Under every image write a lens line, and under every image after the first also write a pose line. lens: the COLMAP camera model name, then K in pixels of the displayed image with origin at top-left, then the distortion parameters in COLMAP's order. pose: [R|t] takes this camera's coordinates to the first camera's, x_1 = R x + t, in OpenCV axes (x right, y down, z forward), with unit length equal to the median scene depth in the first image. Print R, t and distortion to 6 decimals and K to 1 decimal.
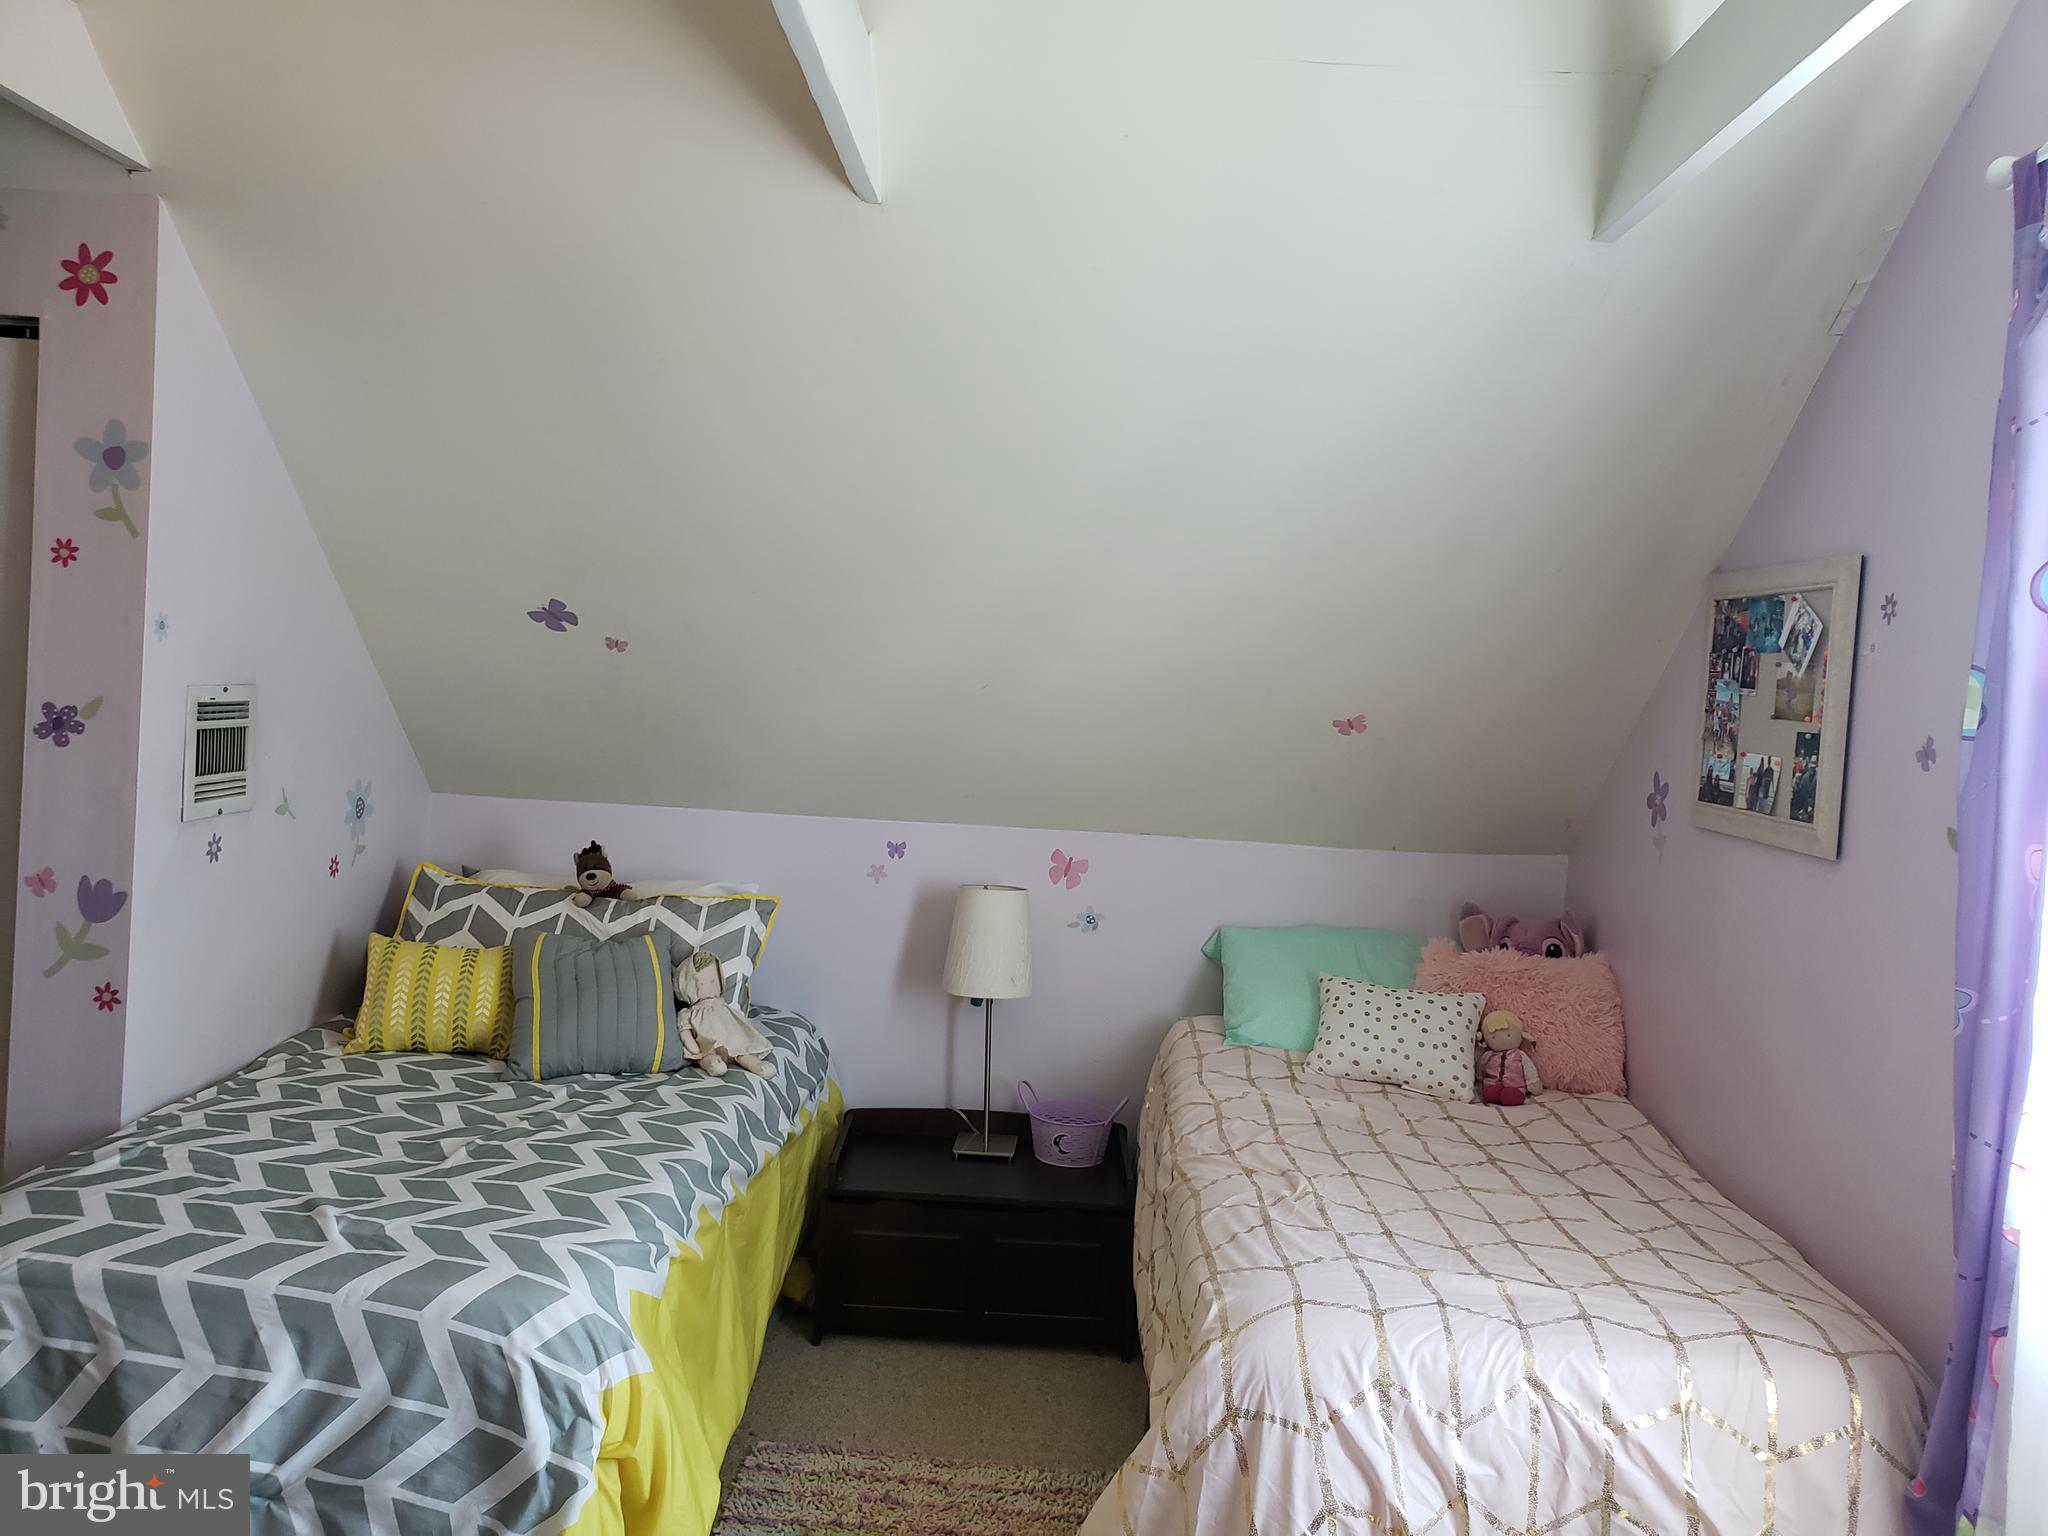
lens RADIAL K [[1593.5, 0, 1026.7], [0, 1593.5, 821.2], [0, 0, 1]] dist [0.019999, 0.006405]
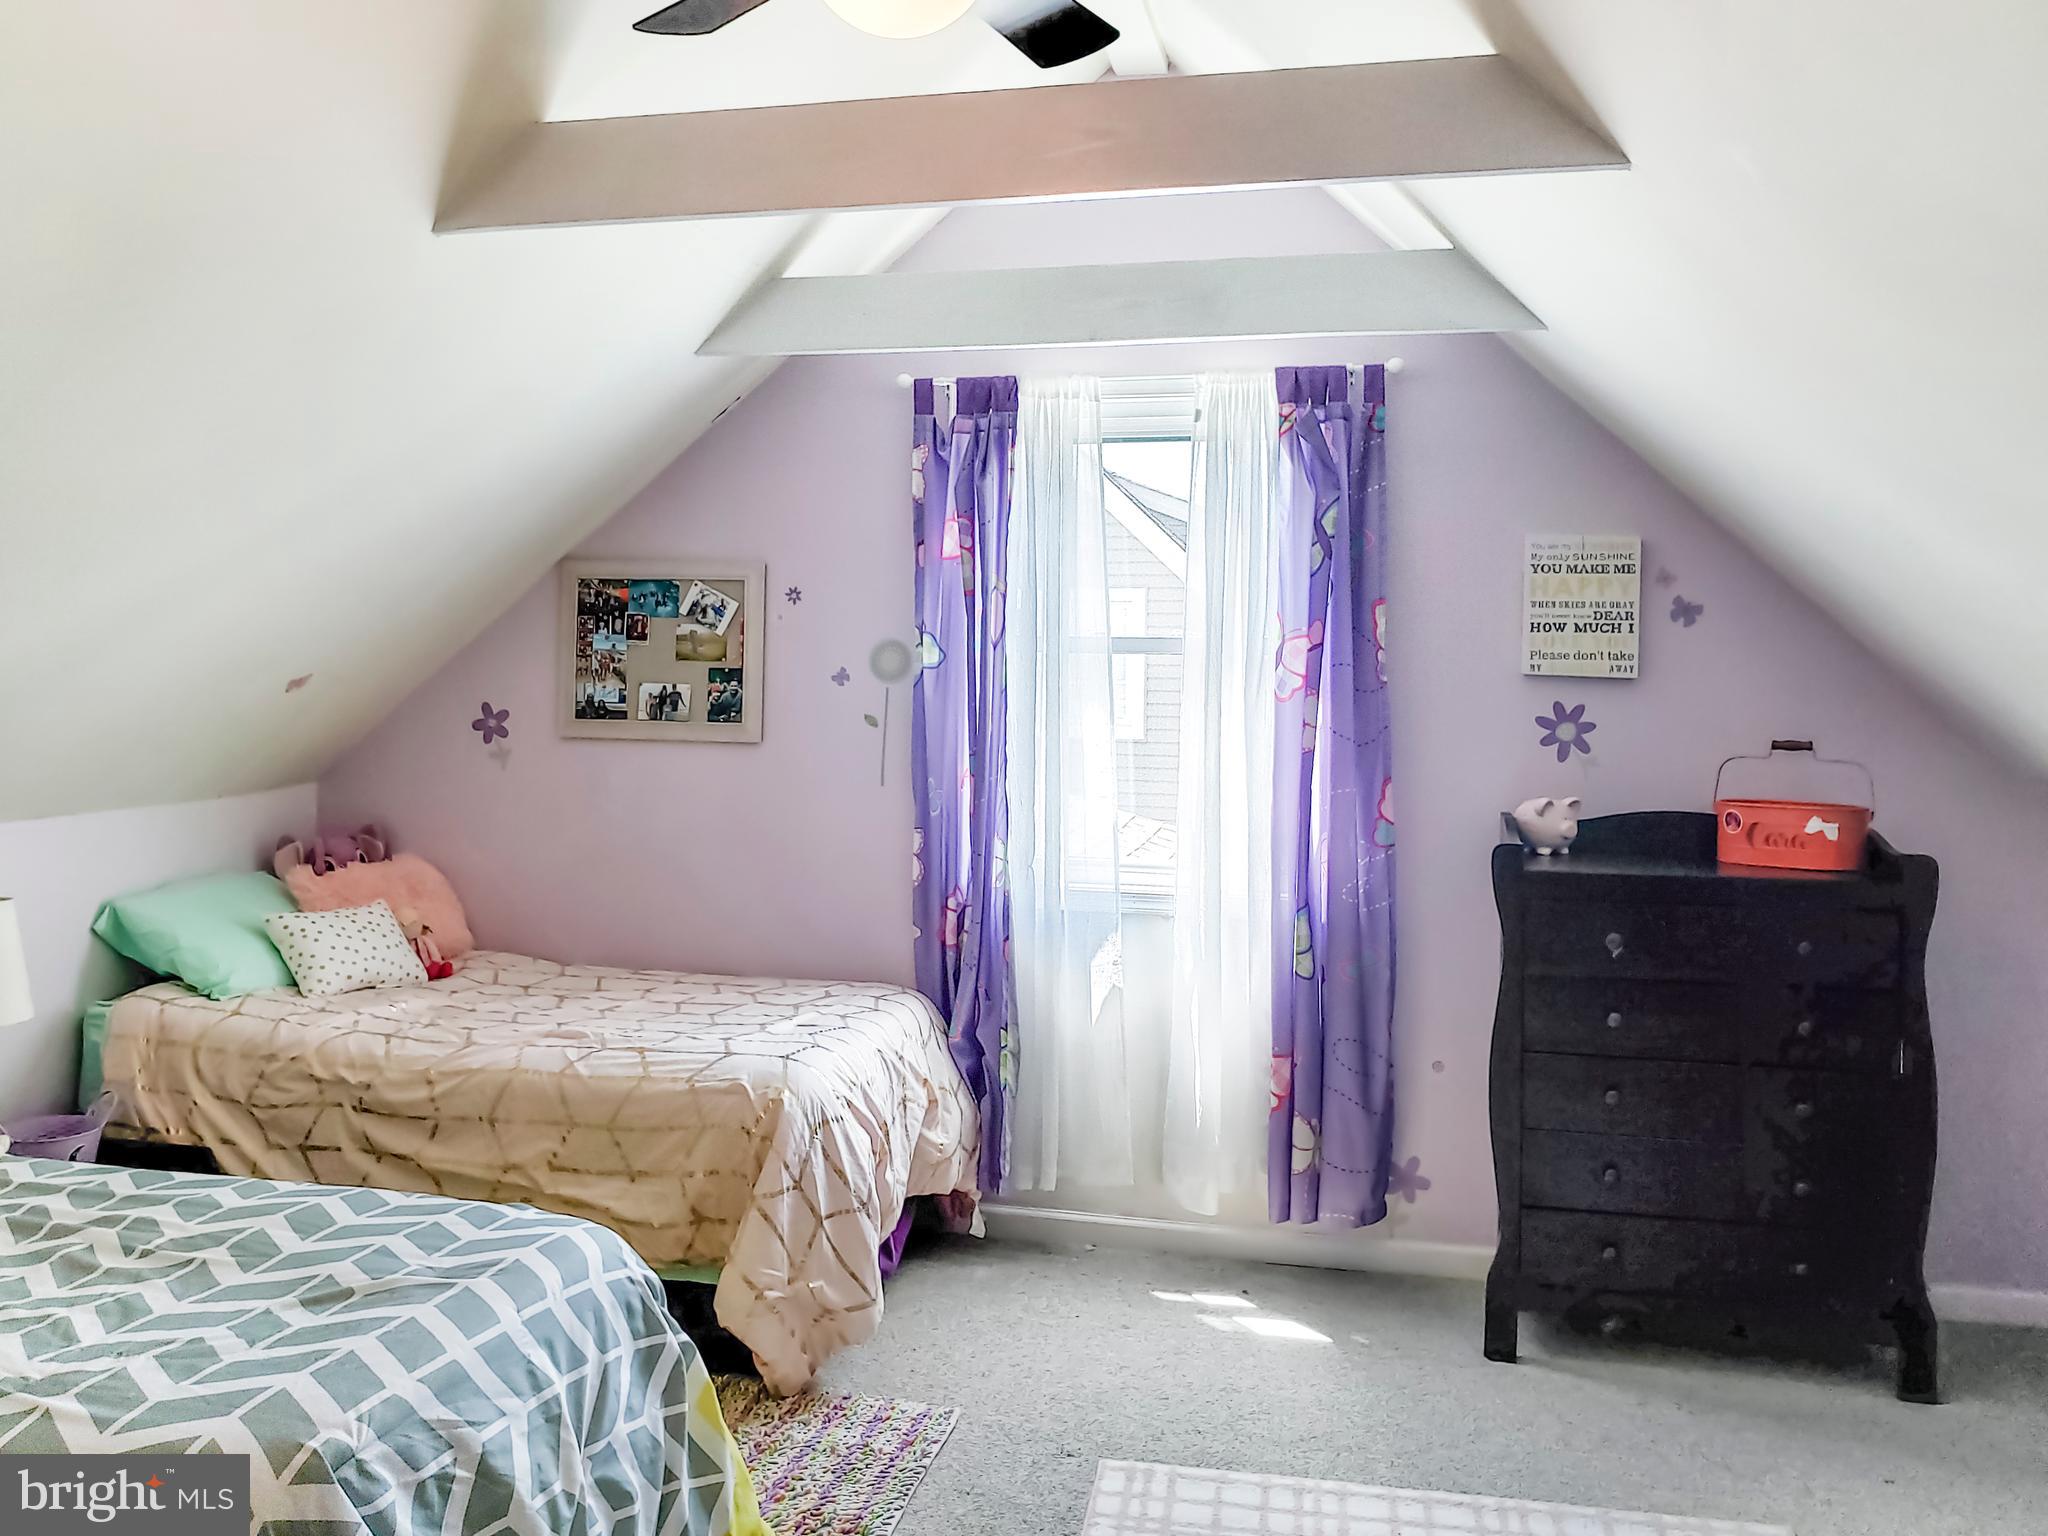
lens RADIAL K [[1593.7, 0, 1024.0], [0, 1593.7, 768.0], [0, 0, 1]] dist [0.013720, 0.068000]
pose [[0.217912, -0.120809, 0.968463, -0.950377], [0.089567, 0.990597, 0.103416, -0.087797], [-0.971850, 0.064206, 0.226683, 0.317867]]
